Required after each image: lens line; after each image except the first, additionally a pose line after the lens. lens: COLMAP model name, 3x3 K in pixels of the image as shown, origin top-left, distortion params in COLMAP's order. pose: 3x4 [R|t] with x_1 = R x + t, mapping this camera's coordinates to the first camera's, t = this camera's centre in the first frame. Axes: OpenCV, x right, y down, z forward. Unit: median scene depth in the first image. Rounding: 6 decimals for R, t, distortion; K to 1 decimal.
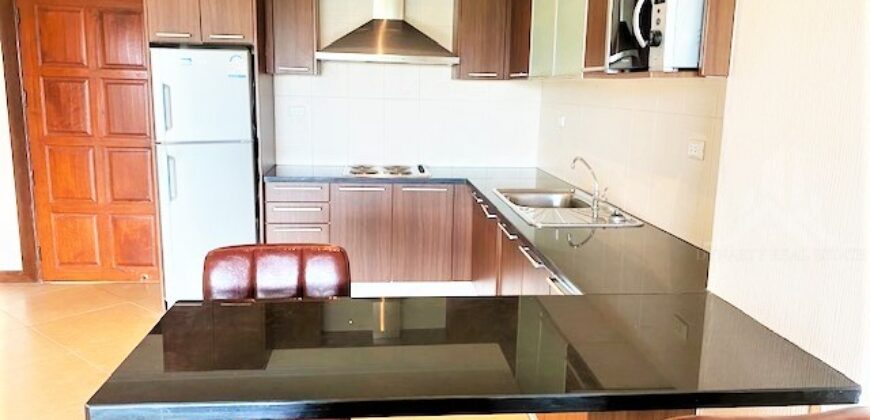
lens RADIAL K [[669.6, 0, 436.1], [0, 669.6, 194.8], [0, 0, 1]] dist [0.059319, -0.070273]
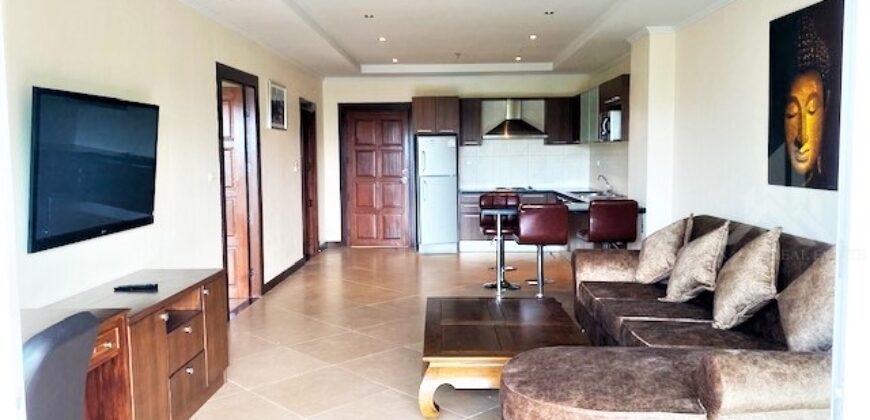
lens RADIAL K [[669.6, 0, 426.7], [0, 669.6, 207.4], [0, 0, 1]] dist [0.059319, -0.070273]
pose [[0.991567, -0.018251, -0.128300, -0.079036], [0.007618, 0.996531, -0.082879, 0.199104], [0.129367, 0.081202, 0.988266, -1.143261]]
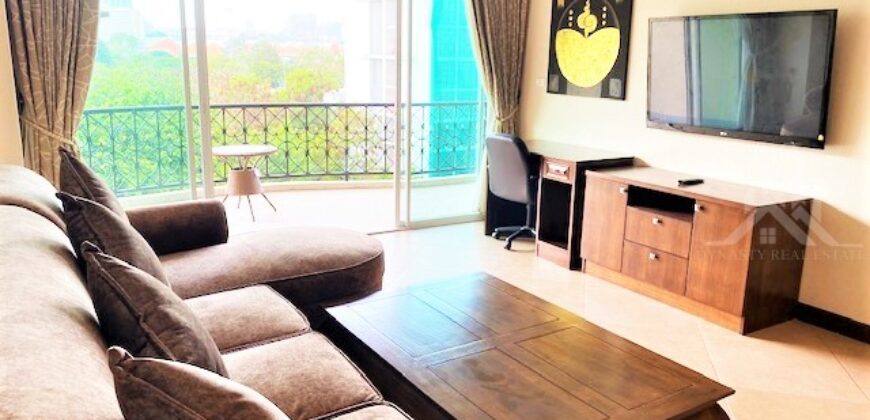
lens RADIAL K [[669.6, 0, 436.9], [0, 669.6, 214.5], [0, 0, 1]] dist [0.059319, -0.070273]
pose [[-0.897624, 0.068238, -0.435448, 0.201110], [-0.108148, 0.923644, 0.367676, -0.037340], [0.427289, 0.377127, -0.821705, 0.237579]]
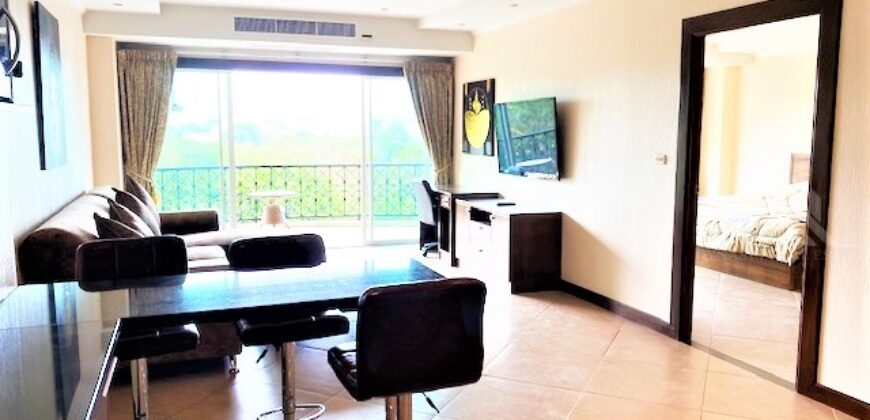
lens RADIAL K [[669.6, 0, 441.8], [0, 669.6, 206.8], [0, 0, 1]] dist [0.059319, -0.070273]
pose [[-0.962810, 0.009817, -0.270001, 0.006440], [-0.065326, 0.961231, 0.267896, -0.149950], [0.262163, 0.275571, -0.924841, 0.911911]]
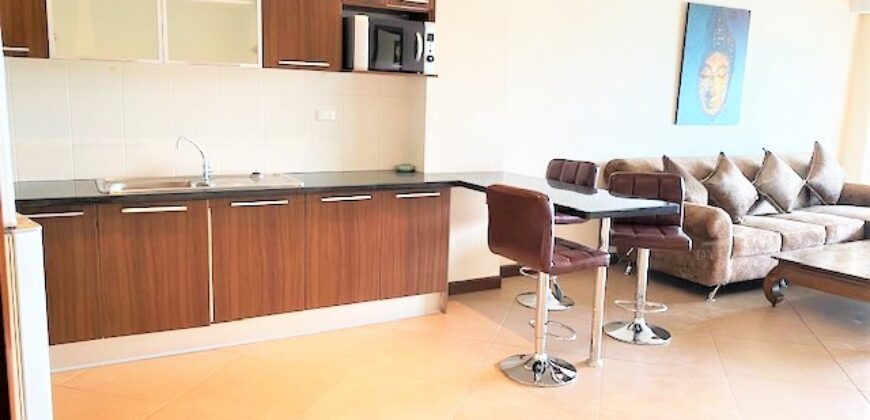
lens RADIAL K [[669.6, 0, 441.8], [0, 669.6, 211.1], [0, 0, 1]] dist [0.059319, -0.070273]
pose [[-0.412091, -0.186335, 0.891886, -0.729466], [0.111297, 0.961240, 0.252249, -0.130906], [-0.904320, 0.203214, -0.375380, 0.816142]]
